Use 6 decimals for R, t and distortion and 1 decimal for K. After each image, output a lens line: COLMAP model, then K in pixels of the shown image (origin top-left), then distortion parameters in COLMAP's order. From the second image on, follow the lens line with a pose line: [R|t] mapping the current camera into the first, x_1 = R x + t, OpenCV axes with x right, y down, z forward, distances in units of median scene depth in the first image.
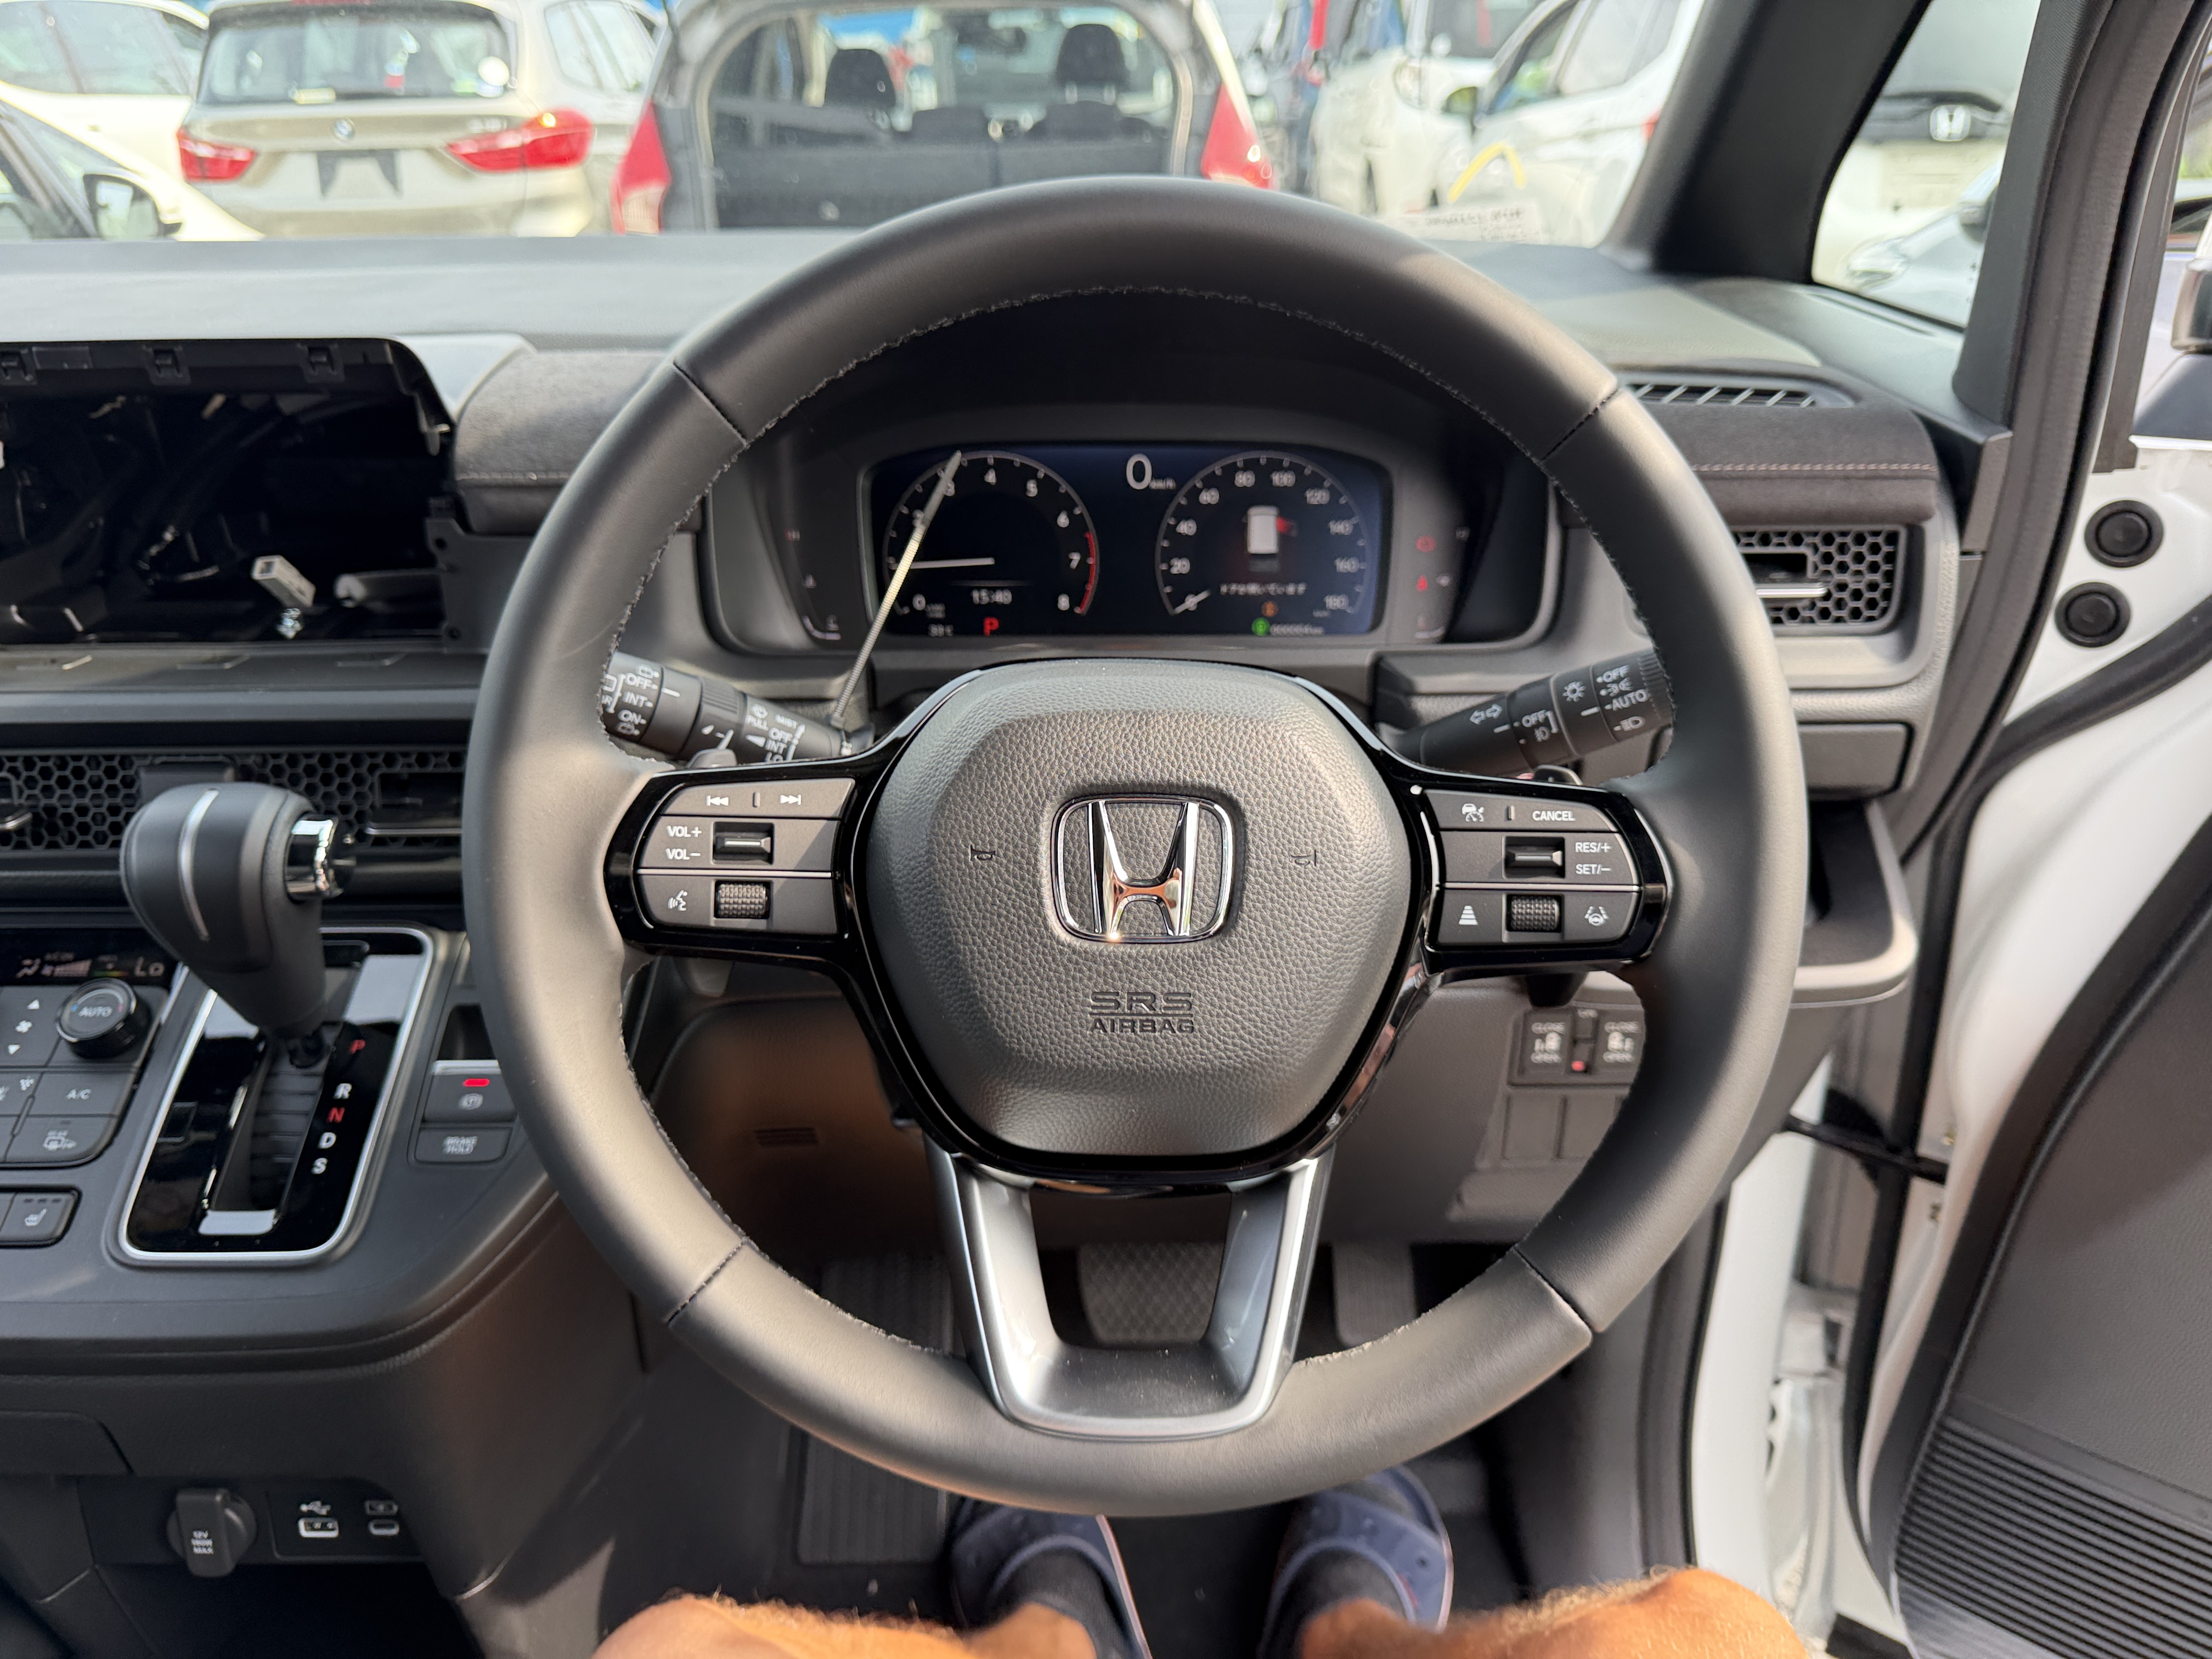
lens RADIAL K [[1622.6, 0, 1106.0], [0, 1622.6, 829.5], [0, 0, 1]] dist [-0.013010, -0.010823]
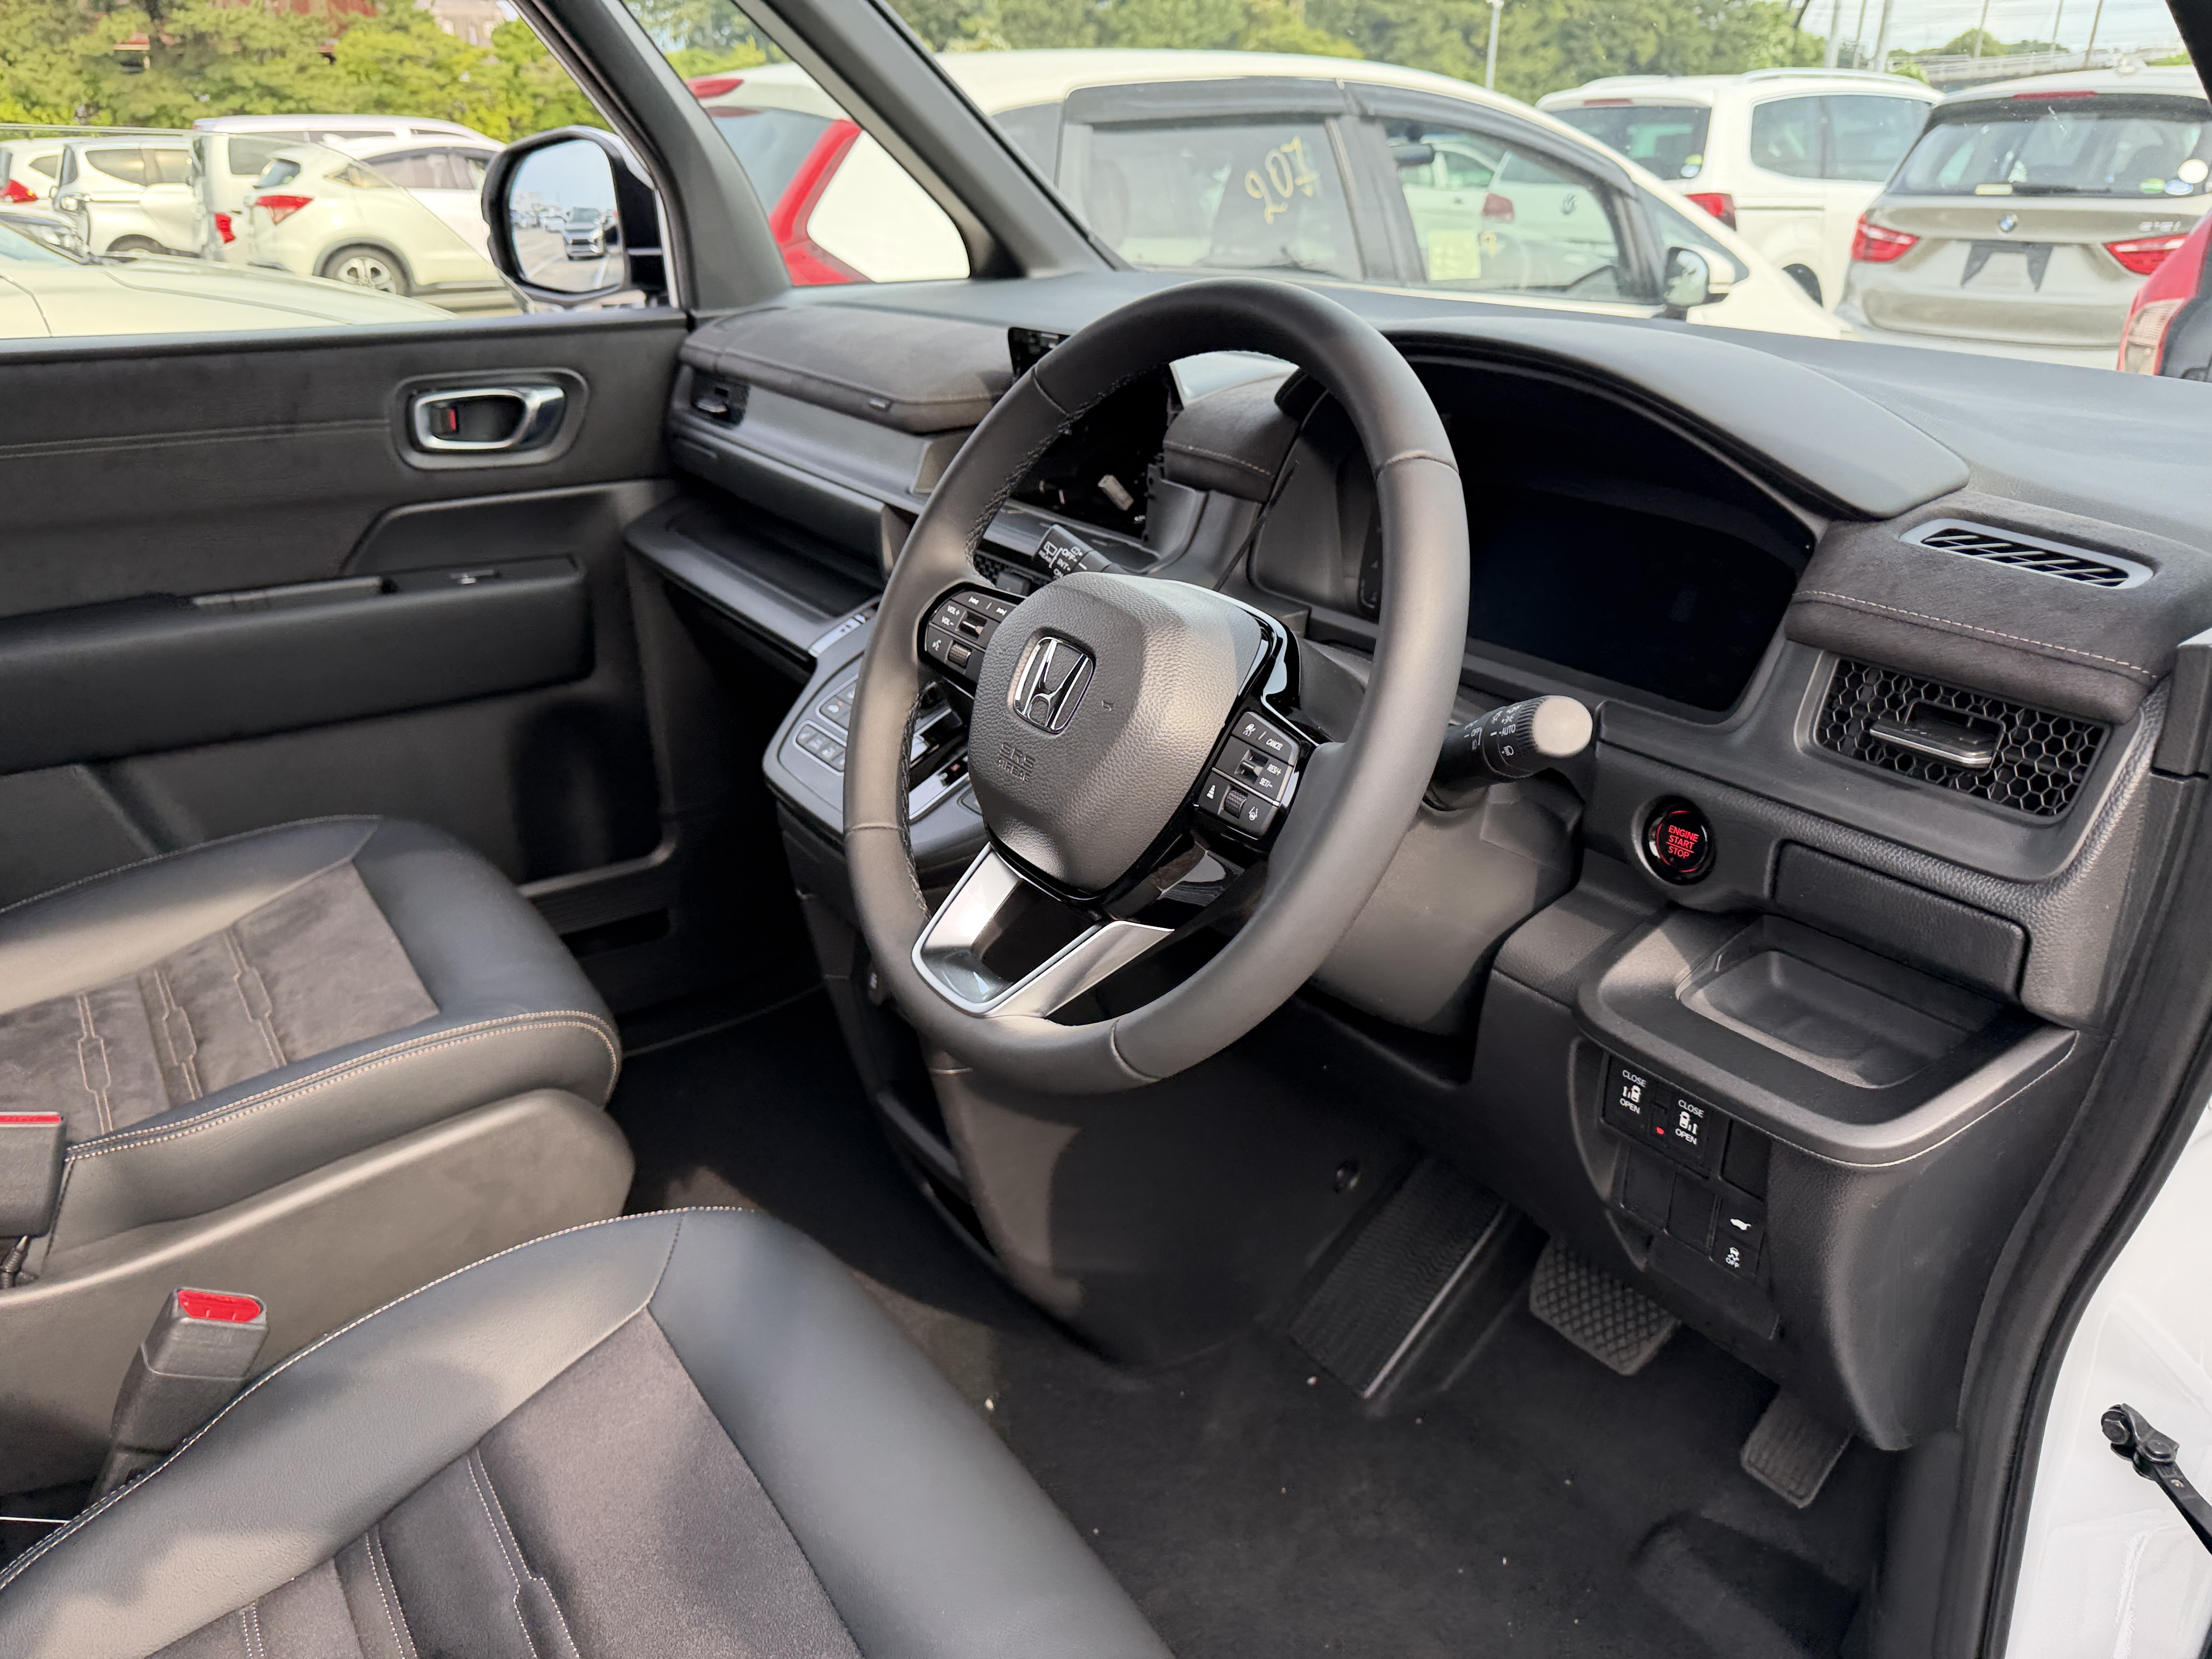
lens RADIAL K [[1622.6, 0, 1106.0], [0, 1622.6, 829.5], [0, 0, 1]] dist [-0.013010, -0.010823]
pose [[0.549453, 0.324317, -0.770013, 0.131065], [-0.358193, 0.924040, 0.133597, -0.007626], [0.754850, 0.202408, 0.623885, 0.003171]]
